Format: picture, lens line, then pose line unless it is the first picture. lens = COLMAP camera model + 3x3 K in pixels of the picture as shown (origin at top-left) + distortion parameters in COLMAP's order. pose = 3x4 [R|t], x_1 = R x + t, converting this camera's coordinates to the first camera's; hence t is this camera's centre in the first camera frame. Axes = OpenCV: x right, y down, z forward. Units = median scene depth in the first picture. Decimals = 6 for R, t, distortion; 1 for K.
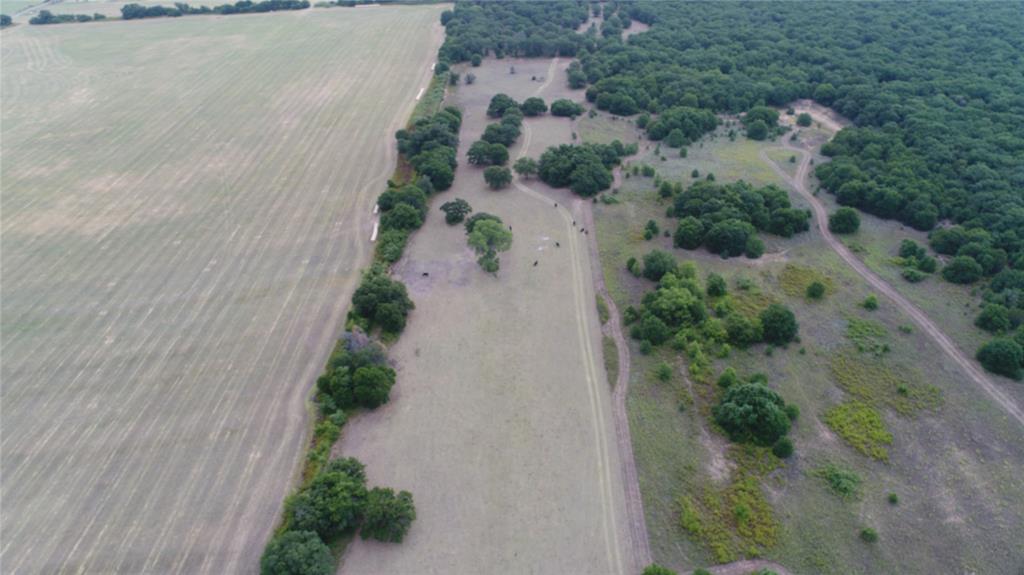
lens RADIAL K [[685.8, 0, 508.2], [0, 685.8, 285.9], [0, 0, 1]] dist [-0.006301, 0.001780]
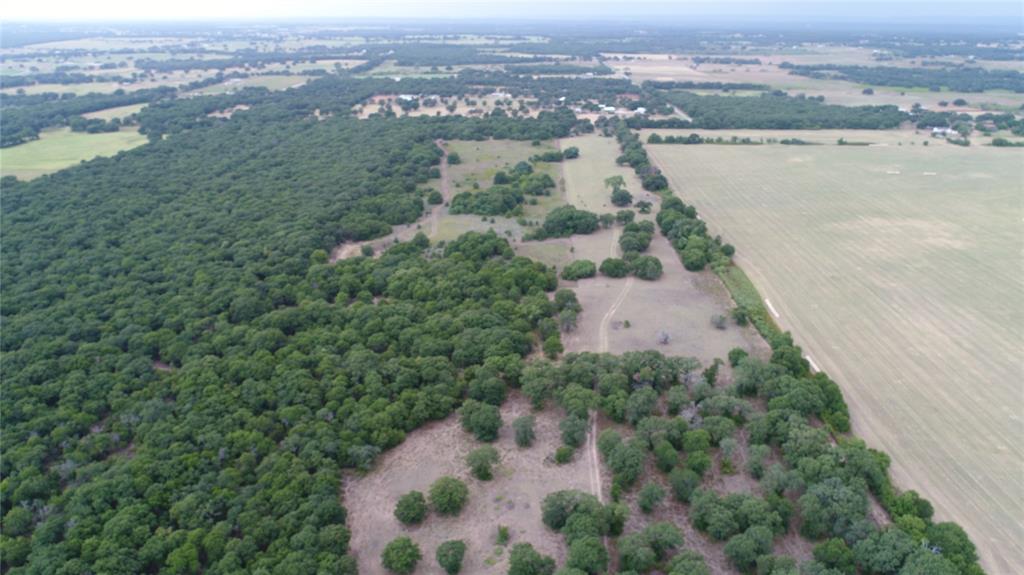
lens RADIAL K [[685.8, 0, 508.4], [0, 685.8, 288.0], [0, 0, 1]] dist [-0.006301, 0.001780]
pose [[-0.998703, 0.034191, 0.037717, 0.192667], [0.050509, 0.572947, 0.818034, -1.332620], [0.006359, 0.818879, -0.573931, 2.029803]]
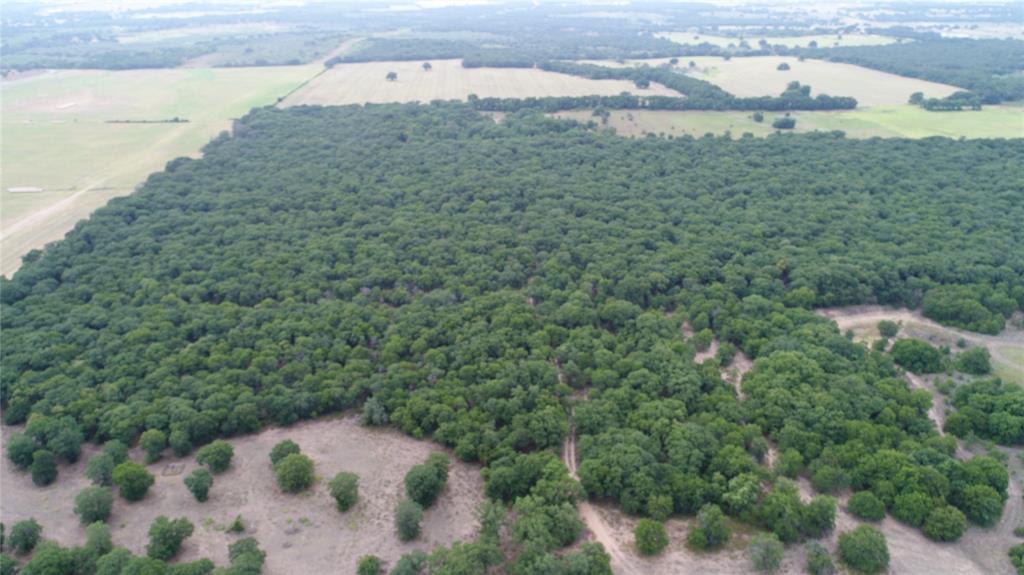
lens RADIAL K [[685.8, 0, 512.3], [0, 685.8, 288.9], [0, 0, 1]] dist [-0.006301, 0.001780]
pose [[-0.106047, -0.382387, 0.917897, -0.258554], [0.539671, 0.753186, 0.376119, -0.952902], [-0.835170, 0.535249, 0.126490, 1.477610]]
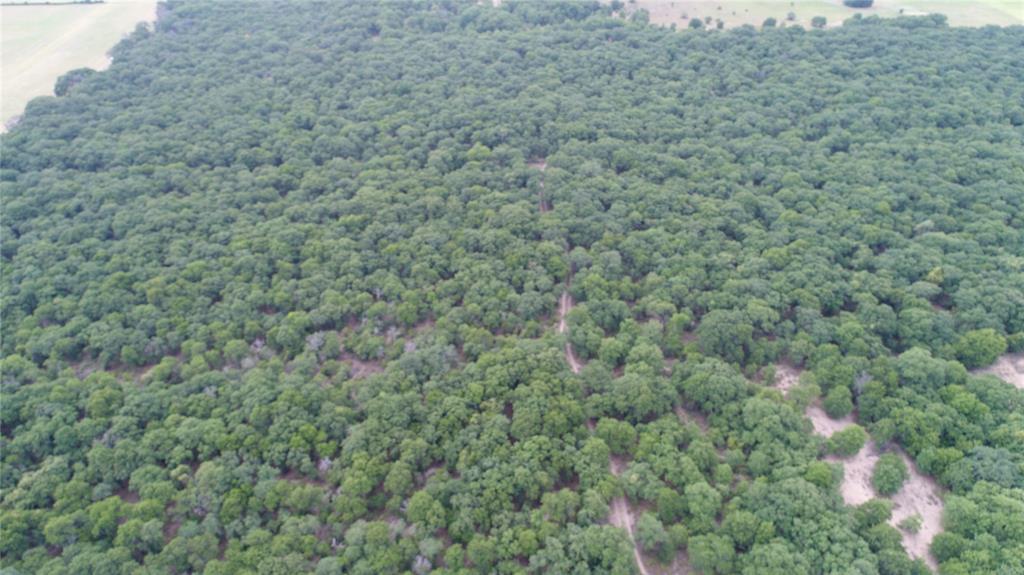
lens RADIAL K [[685.8, 0, 510.8], [0, 685.8, 290.8], [0, 0, 1]] dist [-0.006301, 0.001780]
pose [[-0.119748, -0.557946, 0.821192, 0.142557], [0.544462, 0.654761, 0.524261, -0.961550], [-0.830194, 0.509887, 0.225374, 1.459799]]
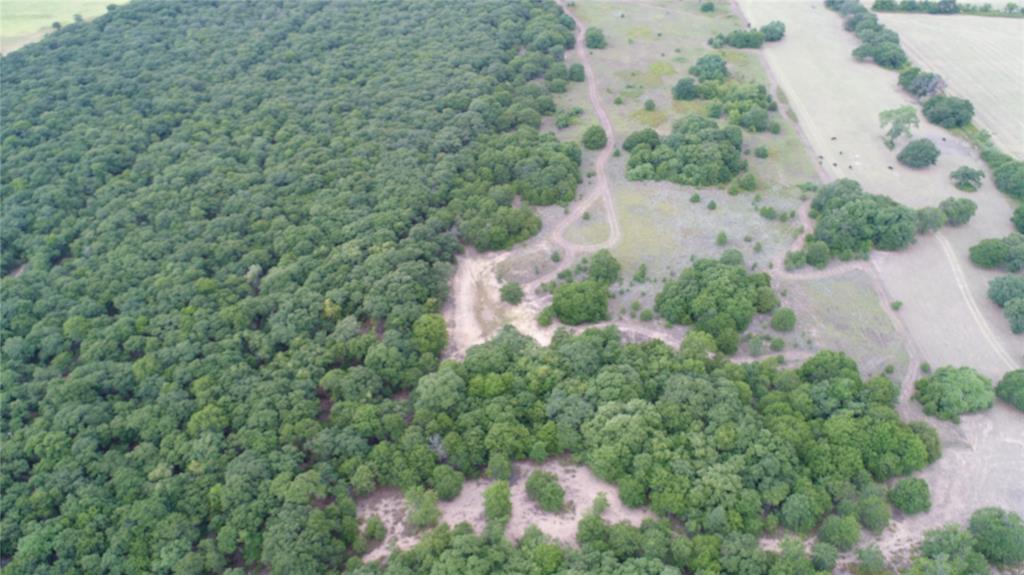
lens RADIAL K [[685.8, 0, 509.0], [0, 685.8, 290.1], [0, 0, 1]] dist [-0.006301, 0.001780]
pose [[-0.994055, -0.029105, 0.104918, 0.443158], [0.088309, 0.348150, 0.933270, -0.968484], [-0.063690, 0.936987, -0.343510, 1.446064]]
